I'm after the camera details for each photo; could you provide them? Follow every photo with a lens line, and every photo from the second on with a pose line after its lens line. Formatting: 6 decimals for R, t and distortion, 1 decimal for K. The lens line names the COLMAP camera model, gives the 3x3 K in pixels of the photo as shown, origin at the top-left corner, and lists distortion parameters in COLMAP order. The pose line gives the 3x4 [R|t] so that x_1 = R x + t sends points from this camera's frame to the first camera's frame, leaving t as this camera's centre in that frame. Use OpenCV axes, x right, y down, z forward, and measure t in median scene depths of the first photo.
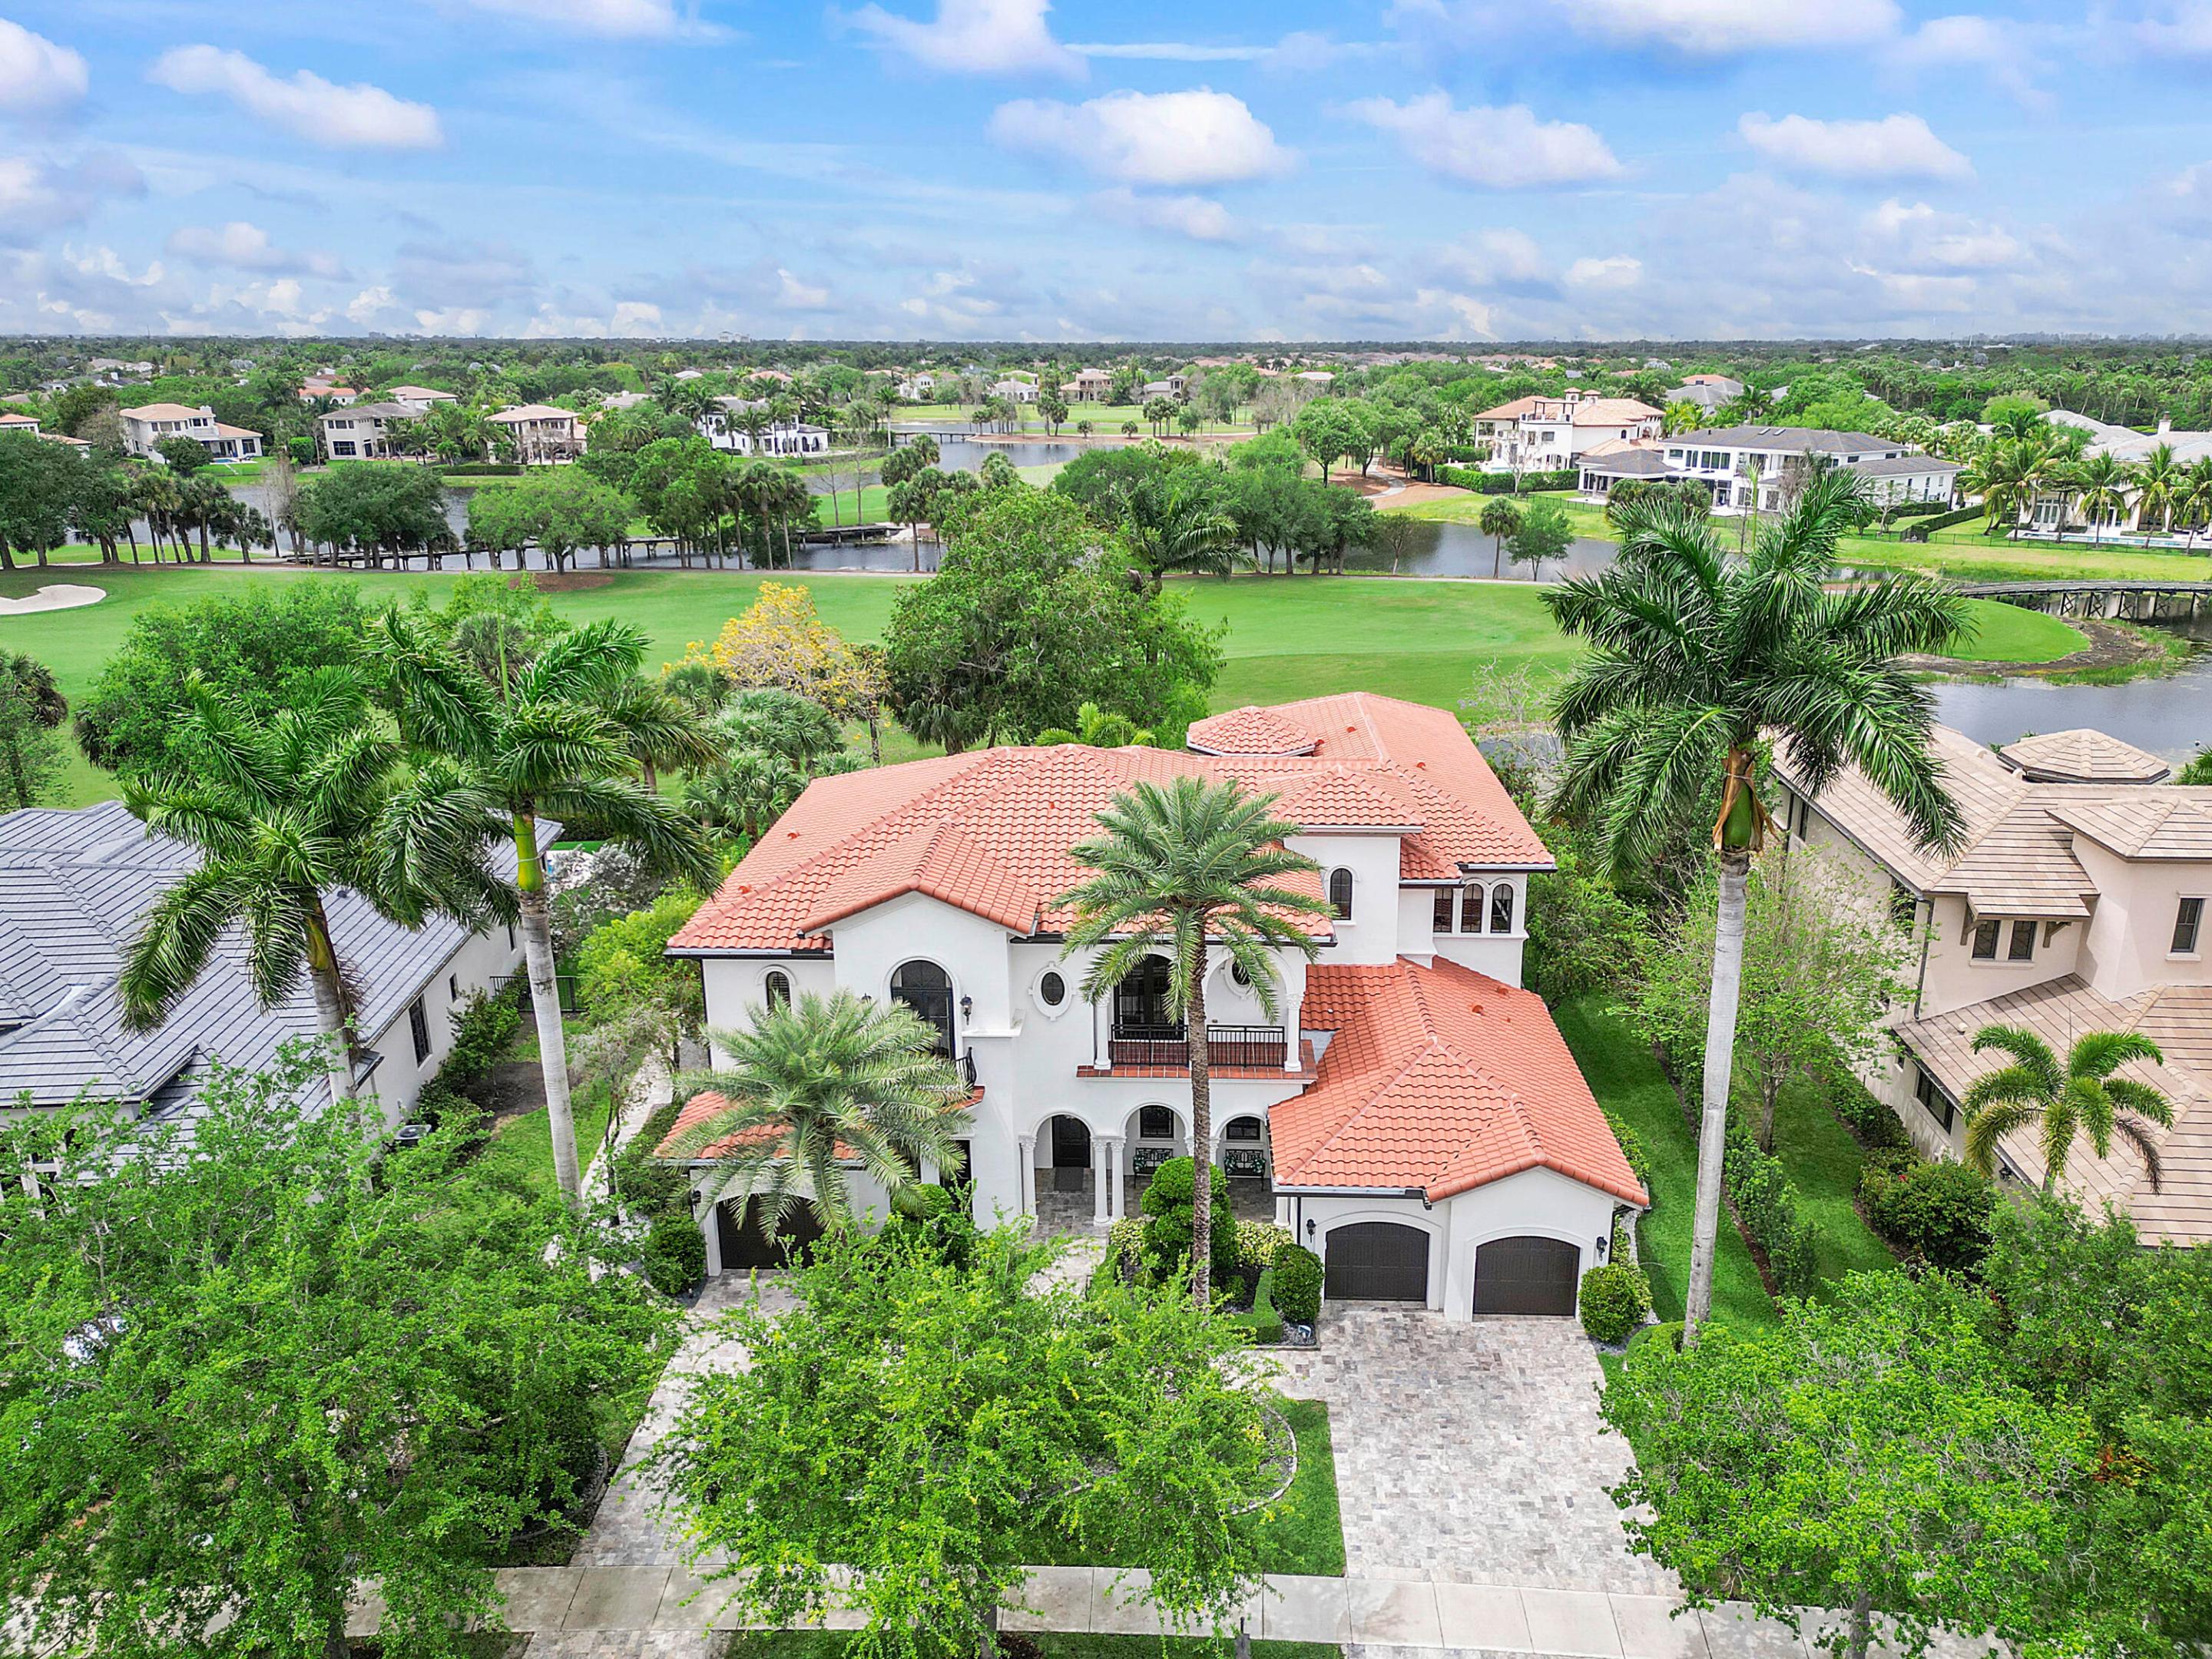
lens RADIAL K [[1593.5, 0, 1148.4], [0, 1593.5, 745.3], [0, 0, 1]] dist [0.054578, -0.039357]
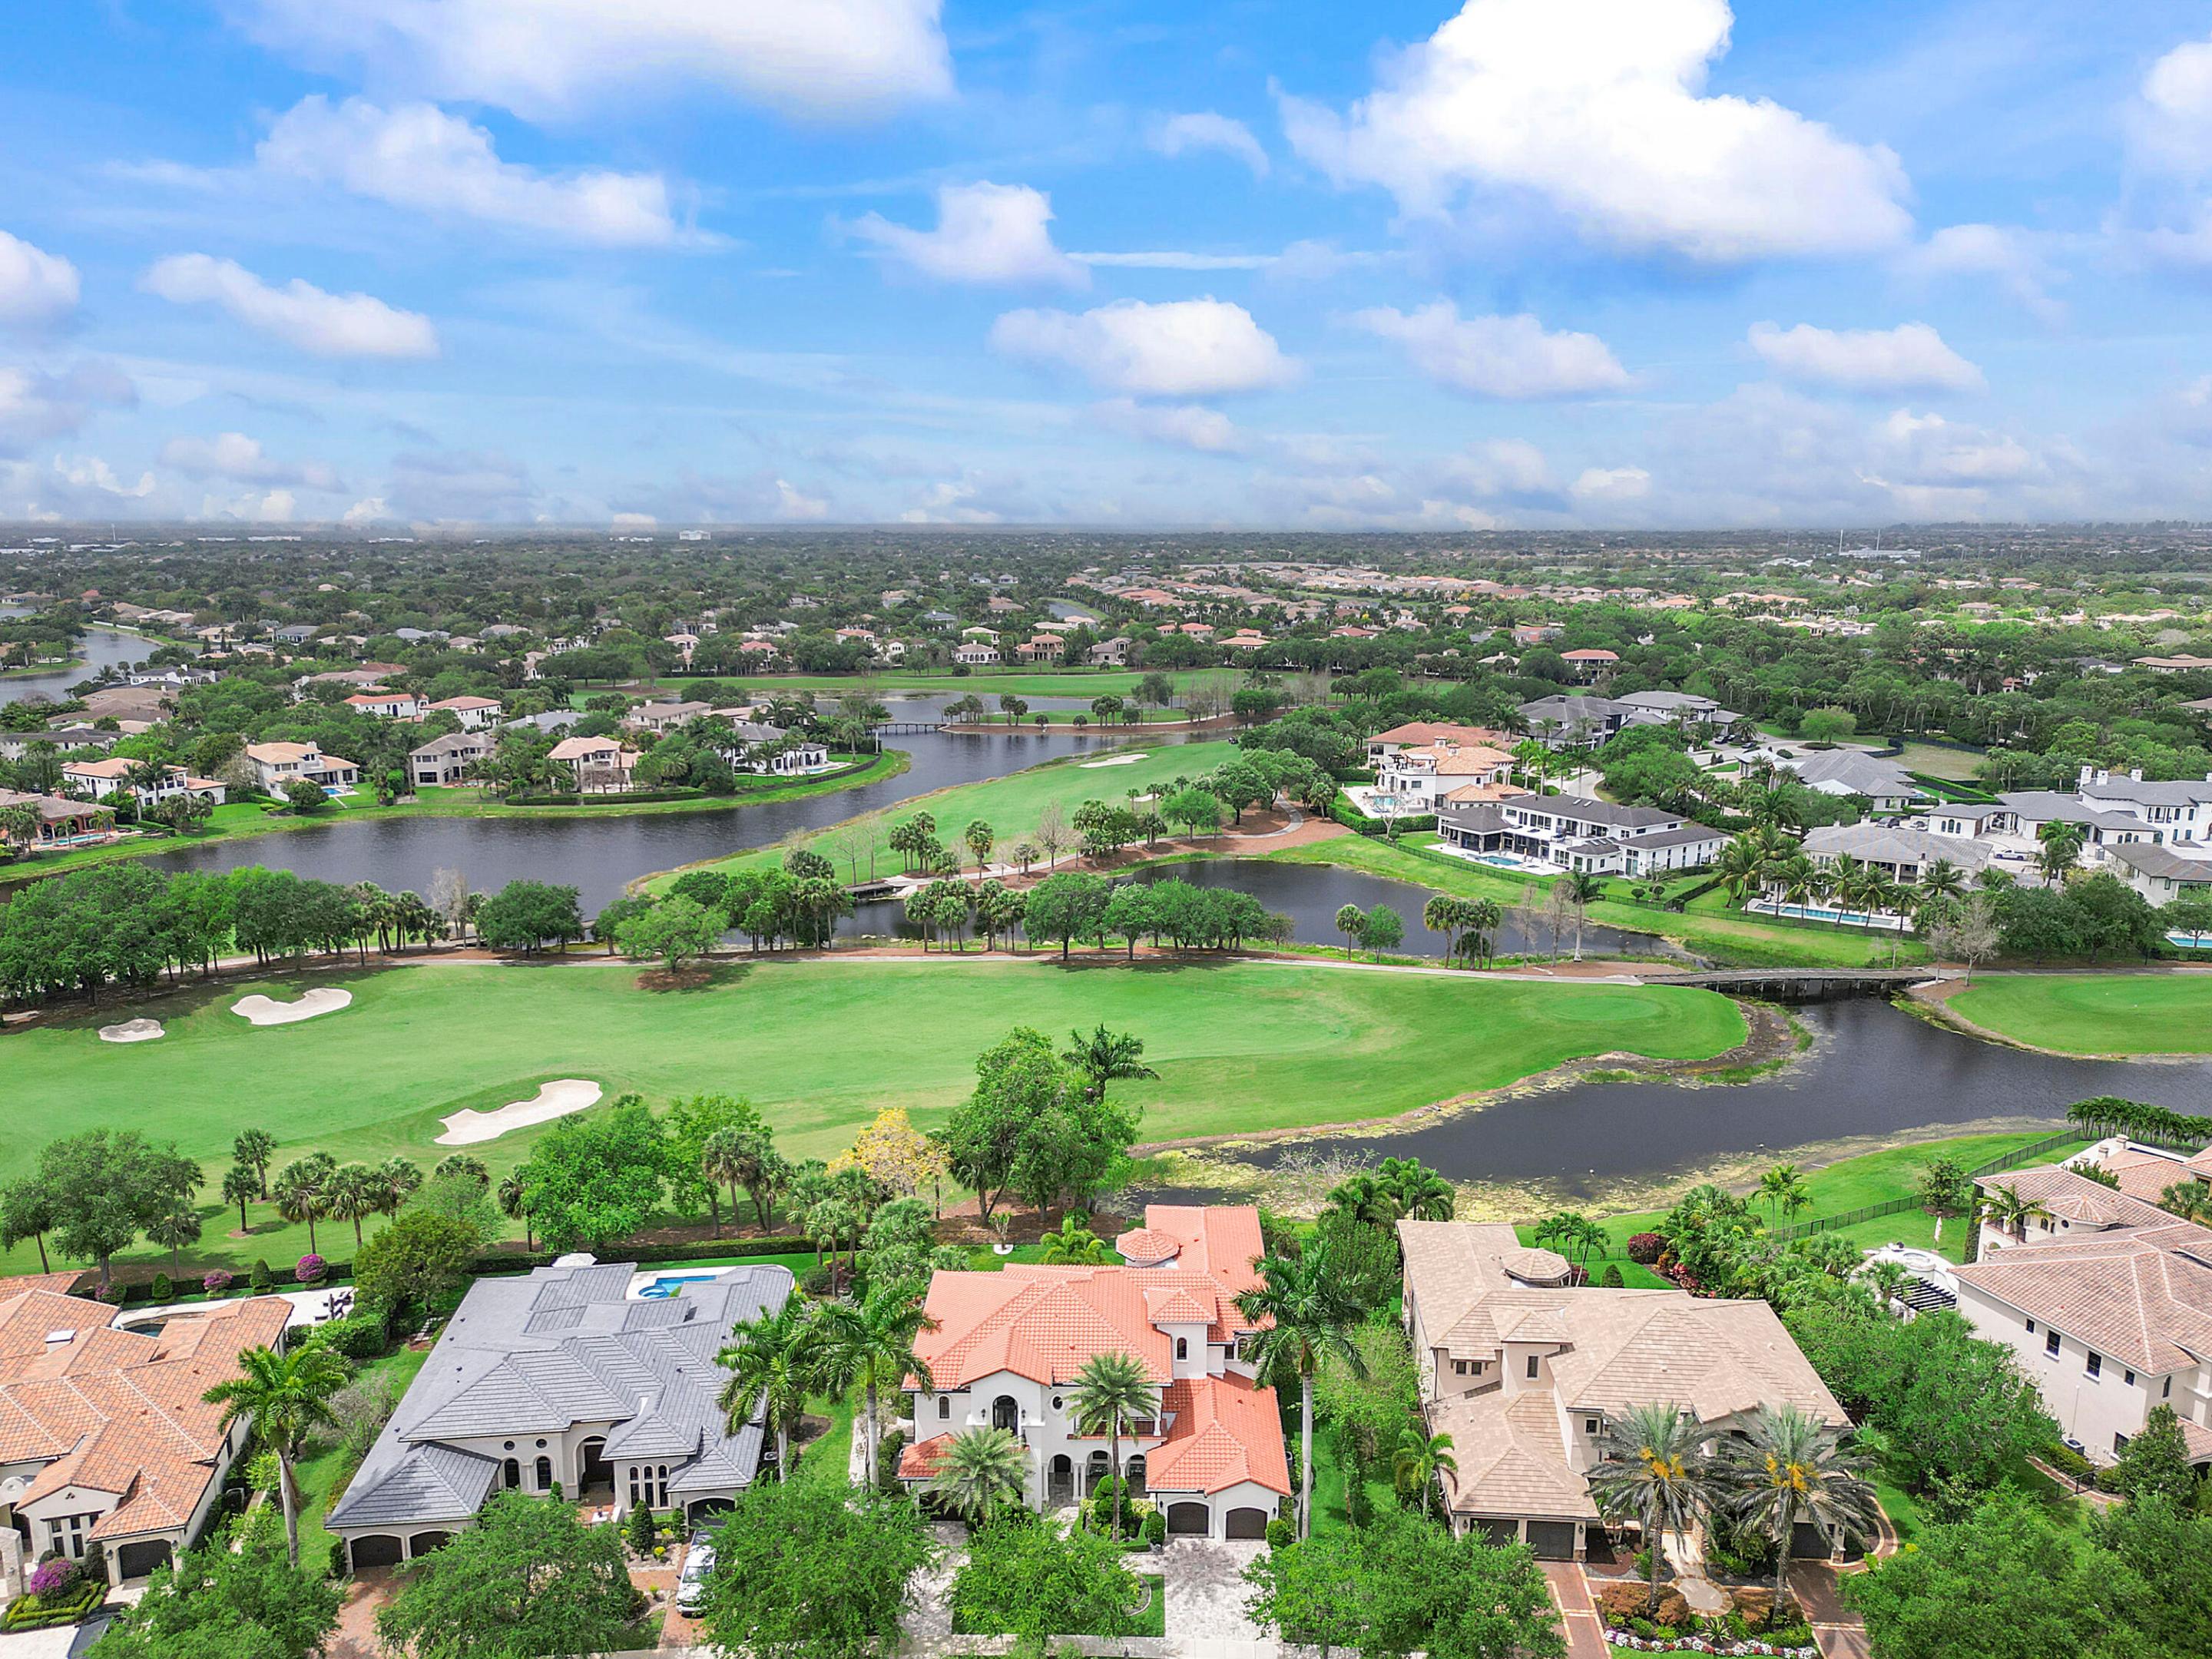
lens RADIAL K [[1586.4, 0, 1106.0], [0, 1586.4, 829.5], [0, 0, 1]] dist [0.095362, -0.115653]
pose [[0.999973, -0.005124, 0.005217, 0.001781], [0.005397, 0.998546, -0.053628, -0.161289], [-0.004935, 0.053655, 0.998547, -0.408548]]
